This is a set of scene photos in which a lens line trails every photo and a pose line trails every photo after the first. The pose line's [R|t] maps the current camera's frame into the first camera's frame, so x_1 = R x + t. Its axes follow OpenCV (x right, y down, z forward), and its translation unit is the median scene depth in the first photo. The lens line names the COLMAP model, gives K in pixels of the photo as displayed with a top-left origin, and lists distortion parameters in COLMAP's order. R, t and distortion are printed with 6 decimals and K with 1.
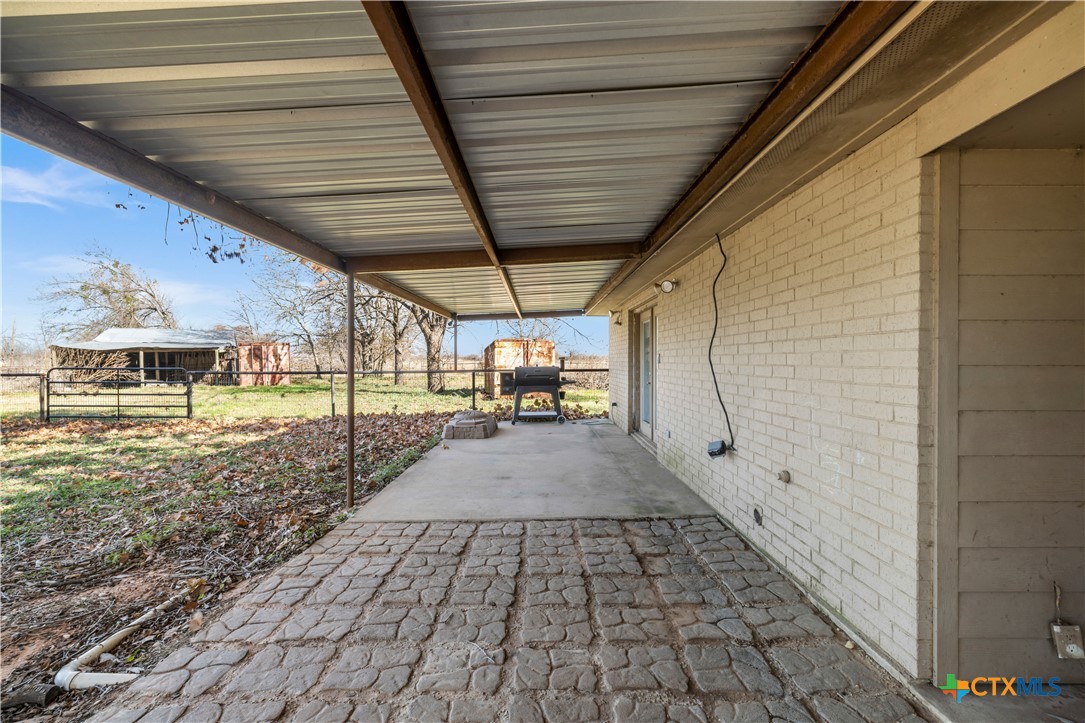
lens RADIAL K [[455.1, 0, 538.3], [0, 455.1, 362.4], [0, 0, 1]] dist [-0.001097, 0.000288]
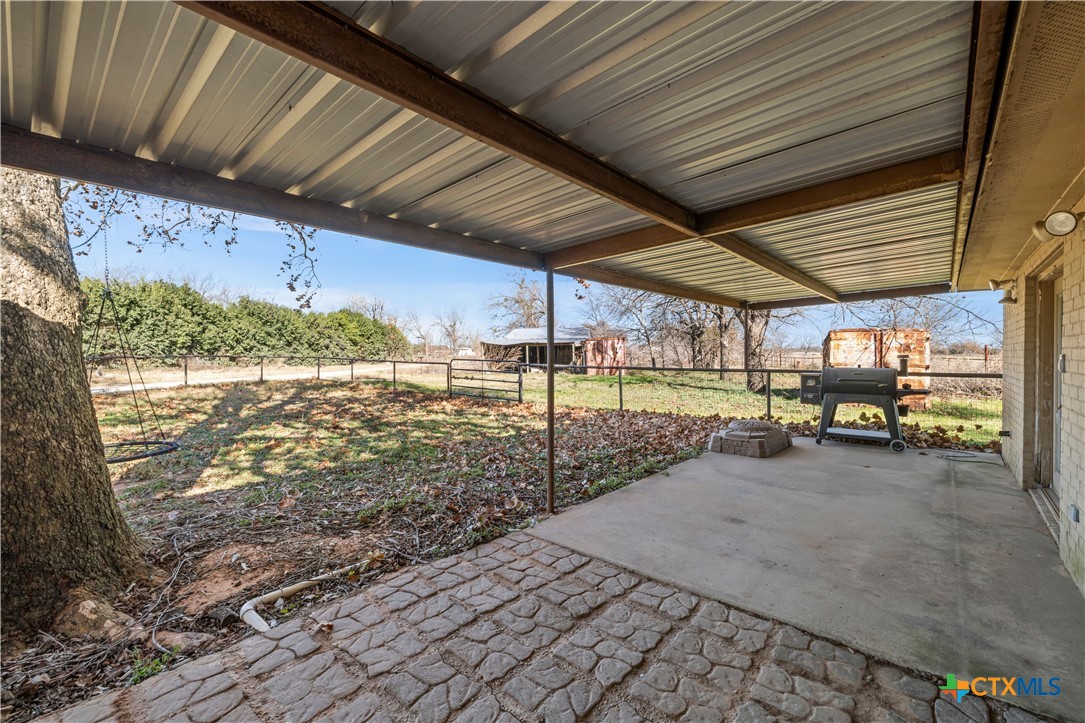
lens RADIAL K [[455.1, 0, 548.2], [0, 455.1, 354.0], [0, 0, 1]] dist [-0.001097, 0.000288]
pose [[0.752270, 0.007918, -0.658807, 0.129948], [-0.008661, 0.999960, 0.002128, -0.012136], [0.658798, 0.004105, 0.752309, 0.169560]]
